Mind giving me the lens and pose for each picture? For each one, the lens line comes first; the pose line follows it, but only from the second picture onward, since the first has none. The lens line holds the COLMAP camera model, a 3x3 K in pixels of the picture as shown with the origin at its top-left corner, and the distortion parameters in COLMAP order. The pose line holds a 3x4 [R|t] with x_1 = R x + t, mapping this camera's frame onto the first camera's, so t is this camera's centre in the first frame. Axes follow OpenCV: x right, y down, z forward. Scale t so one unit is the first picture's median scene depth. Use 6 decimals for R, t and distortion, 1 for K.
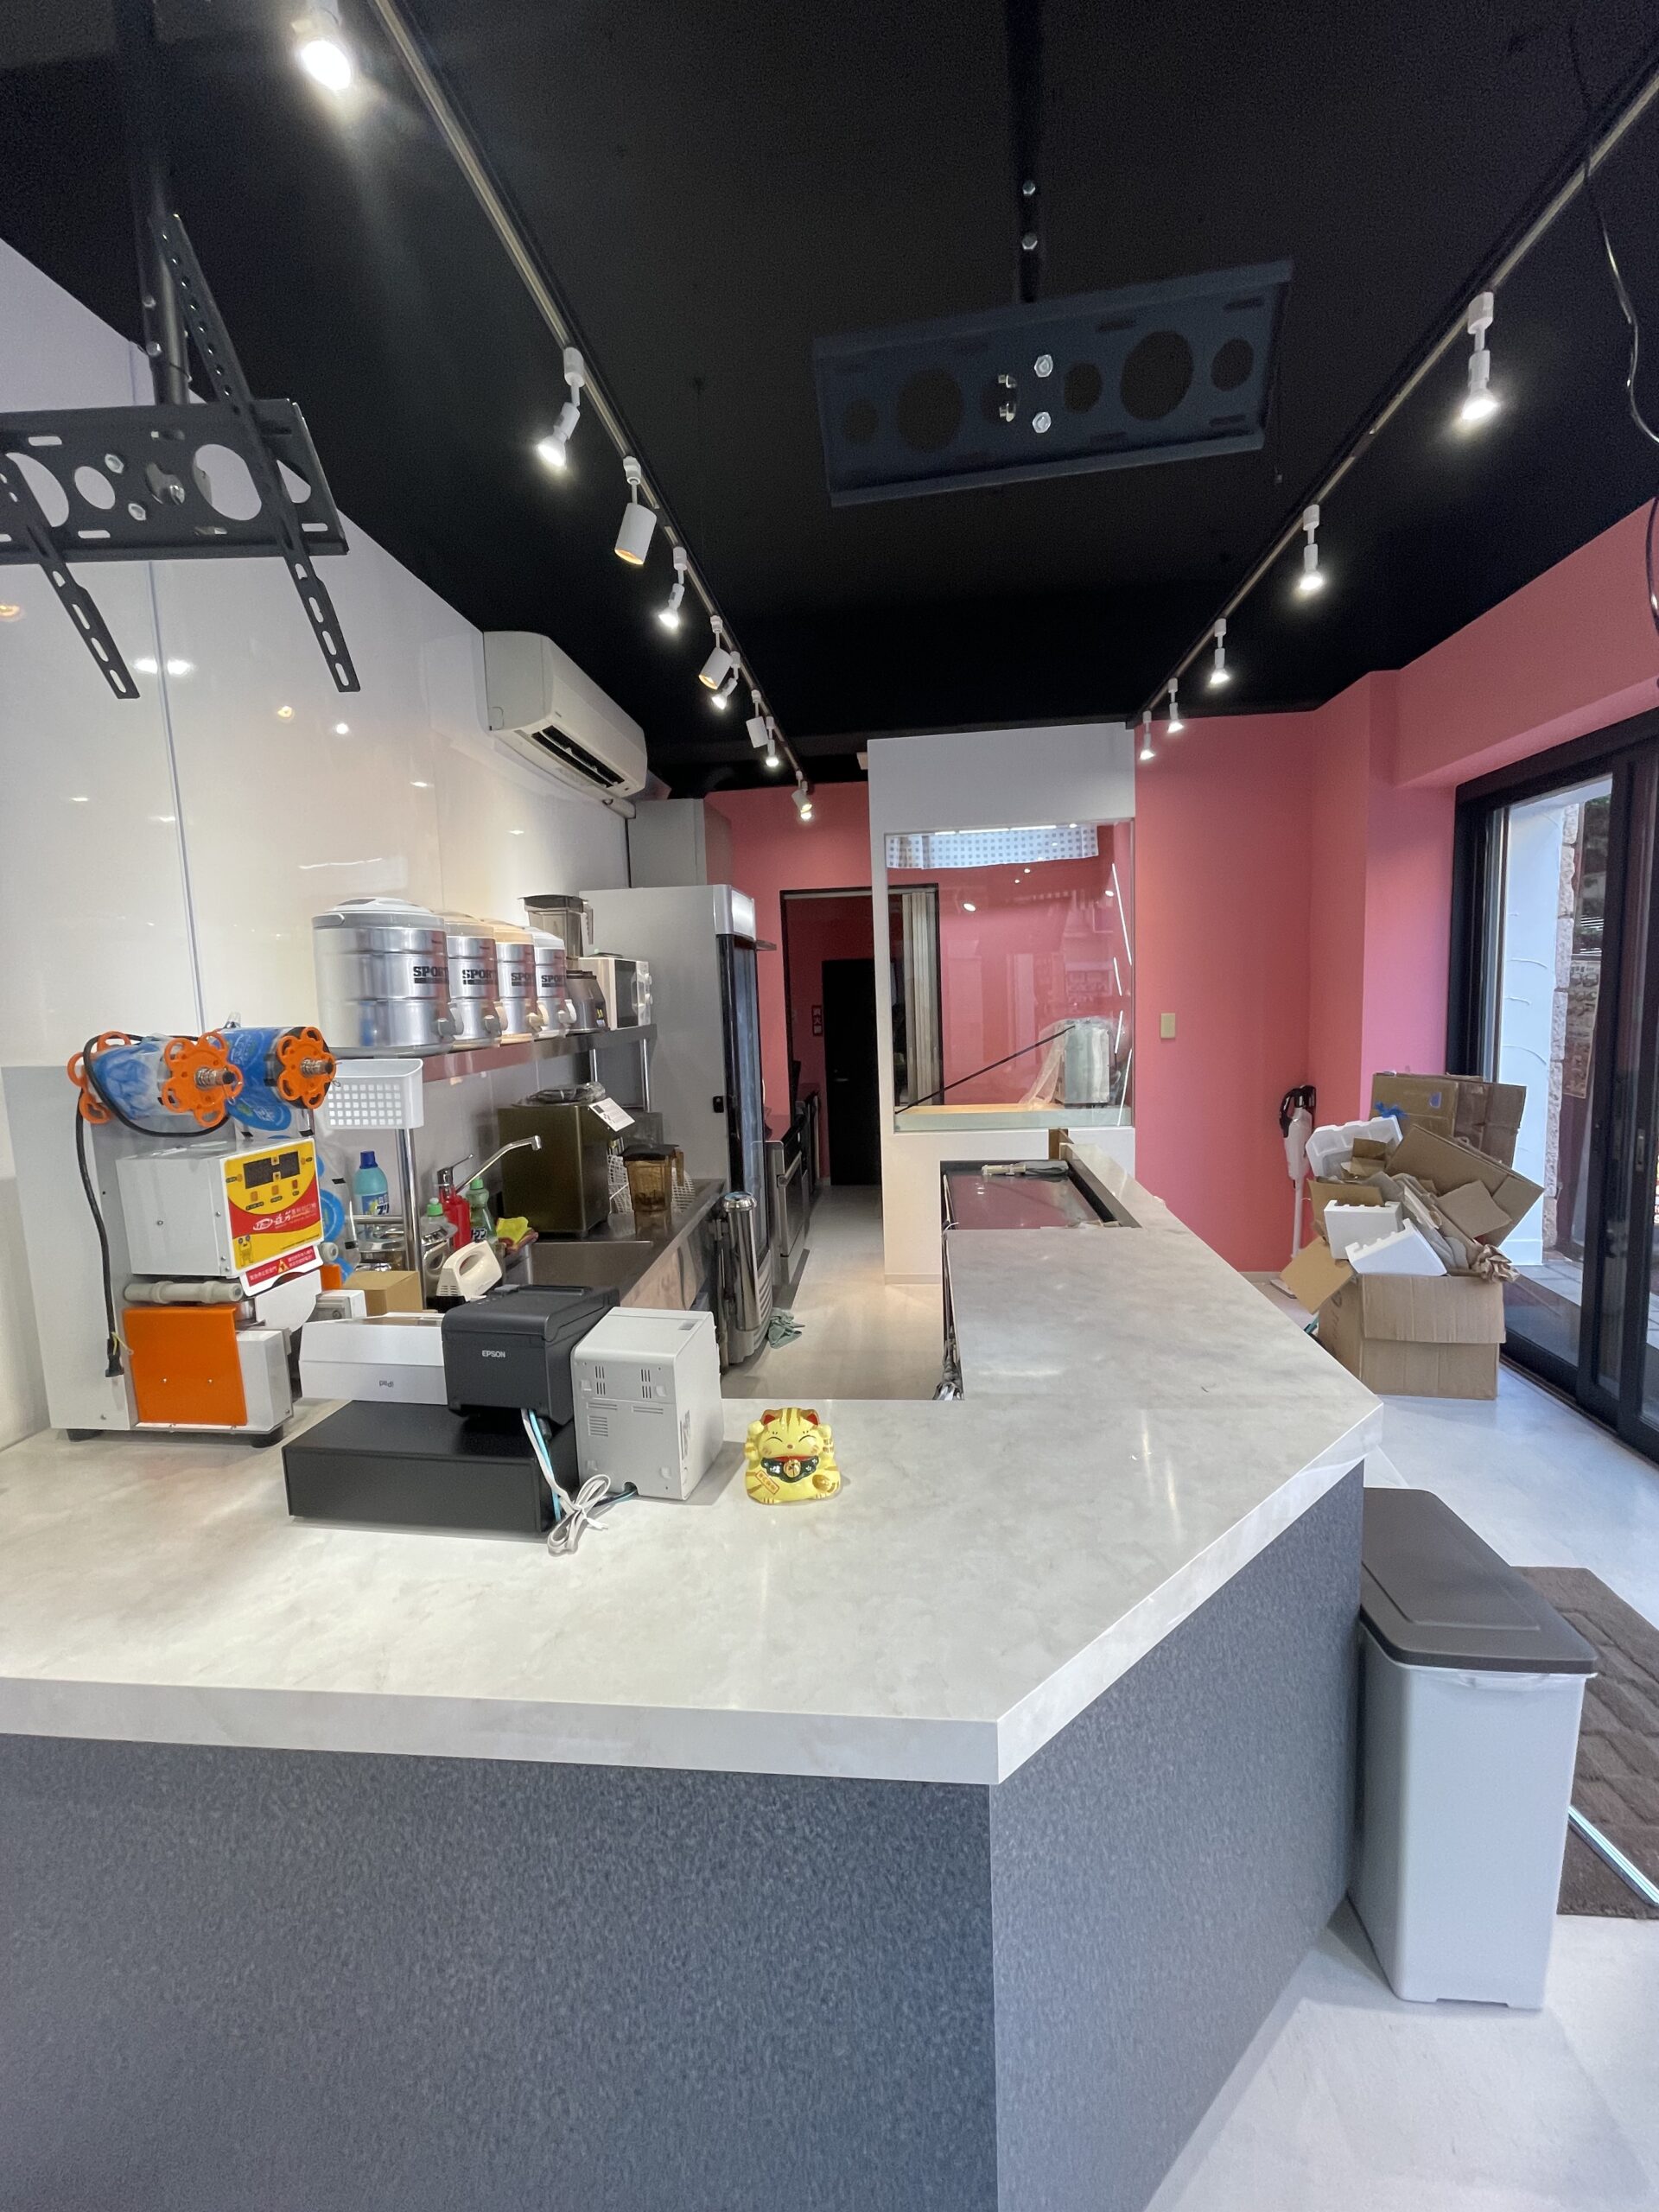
lens RADIAL K [[897.6, 0, 834.6], [0, 897.6, 1097.3], [0, 0, 1]] dist [-0.007109, 0.004103]
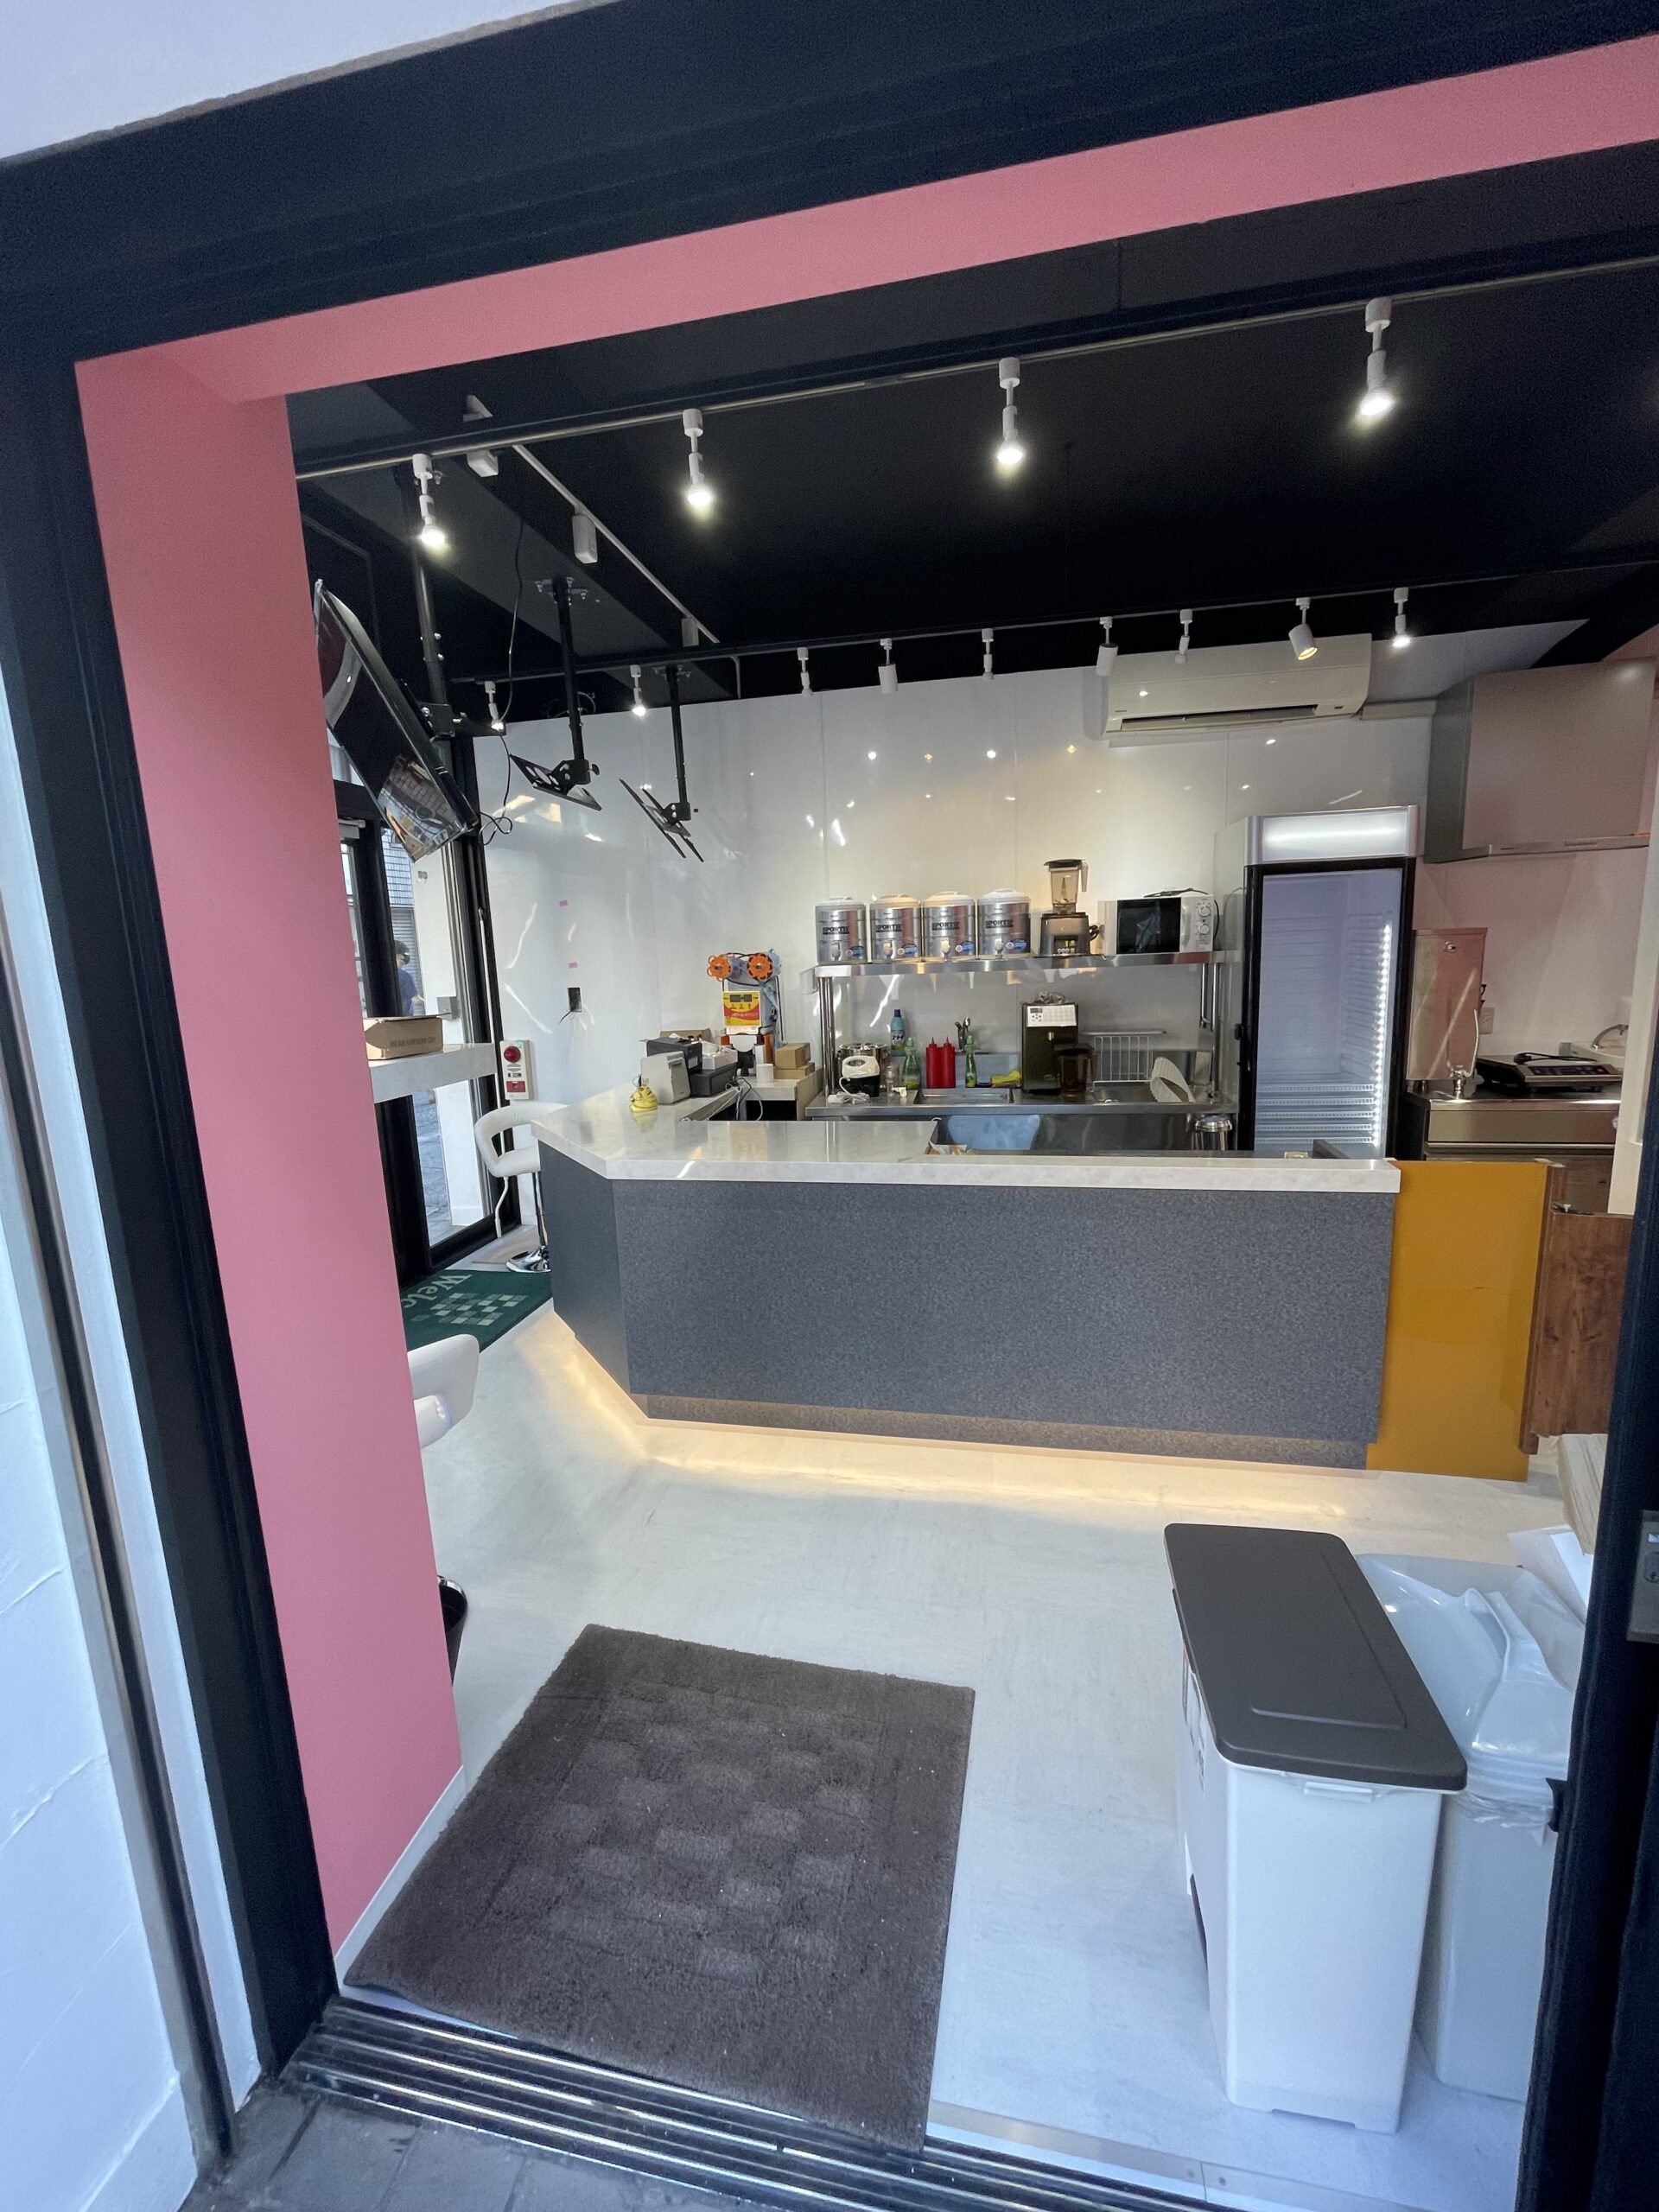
lens RADIAL K [[897.6, 0, 834.6], [0, 897.6, 1097.3], [0, 0, 1]] dist [-0.007109, 0.004103]
pose [[-0.099057, 0.210571, -0.972547, 1.916213], [-0.066053, 0.973807, 0.217571, -0.223228], [0.992887, 0.085791, -0.082554, 1.231703]]
